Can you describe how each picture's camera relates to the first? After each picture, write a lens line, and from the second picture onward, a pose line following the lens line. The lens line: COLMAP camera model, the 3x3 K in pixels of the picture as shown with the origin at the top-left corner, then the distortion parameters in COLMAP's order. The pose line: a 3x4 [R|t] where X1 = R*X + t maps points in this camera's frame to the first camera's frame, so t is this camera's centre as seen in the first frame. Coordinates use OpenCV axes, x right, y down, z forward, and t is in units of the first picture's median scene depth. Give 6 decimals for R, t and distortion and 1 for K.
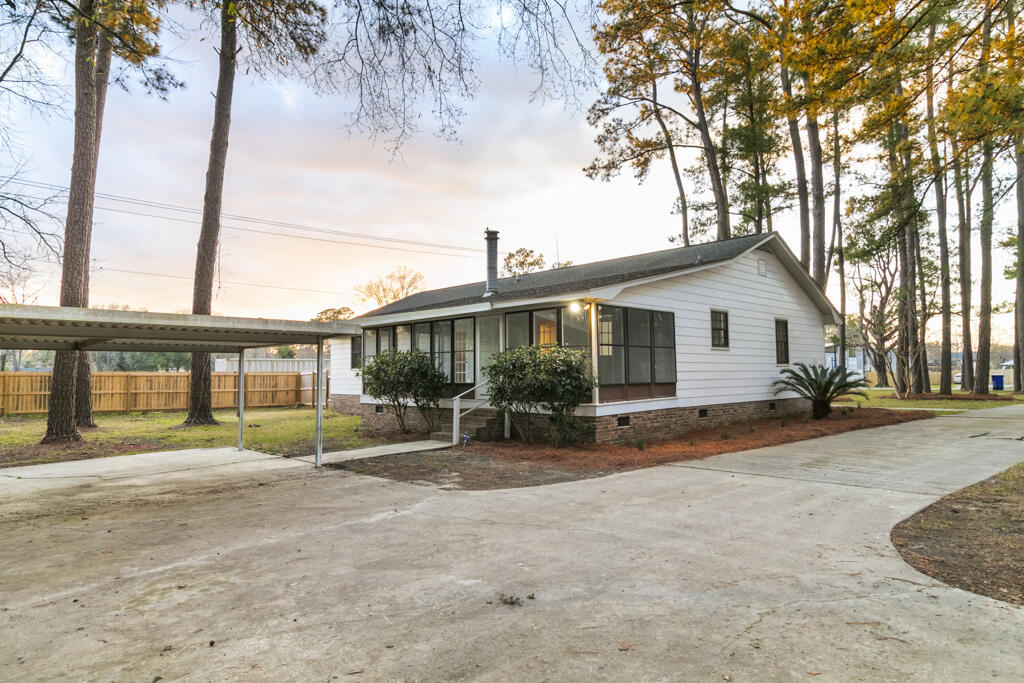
lens RADIAL K [[628.3, 0, 513.2], [0, 628.3, 339.5], [0, 0, 1]] dist [-0.009191, -0.000795]
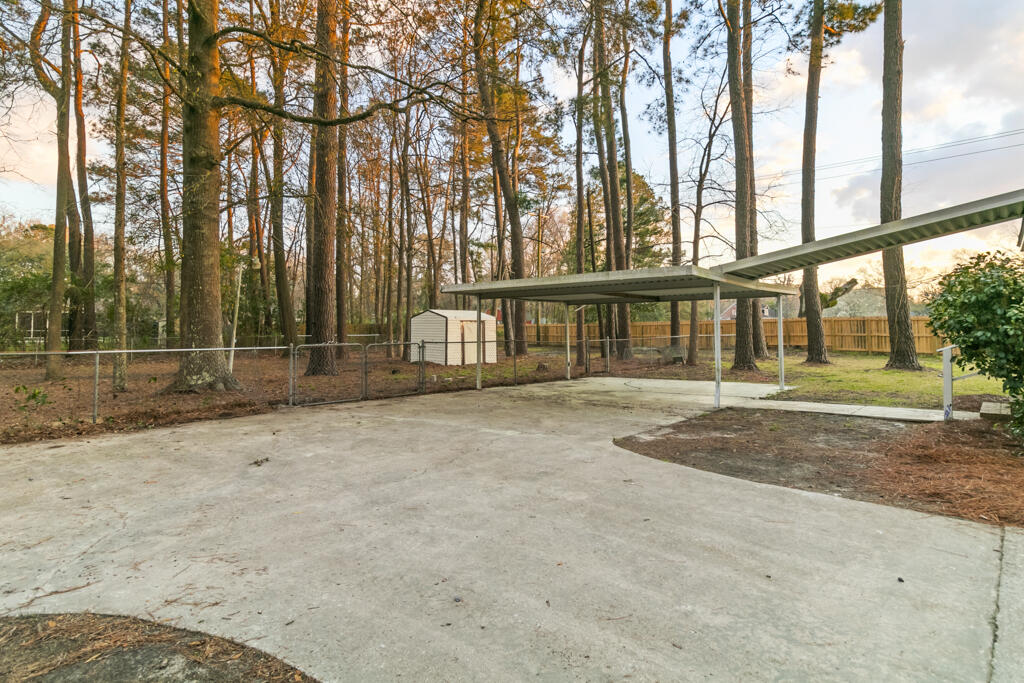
lens RADIAL K [[508.5, 0, 513.2], [0, 508.5, 338.7], [0, 0, 1]] dist [0.005741, 0.000863]
pose [[0.073353, 0.029298, -0.996876, 1.262395], [0.062950, 0.997439, 0.033947, 0.090923], [0.995317, -0.065243, 0.071321, 1.488927]]
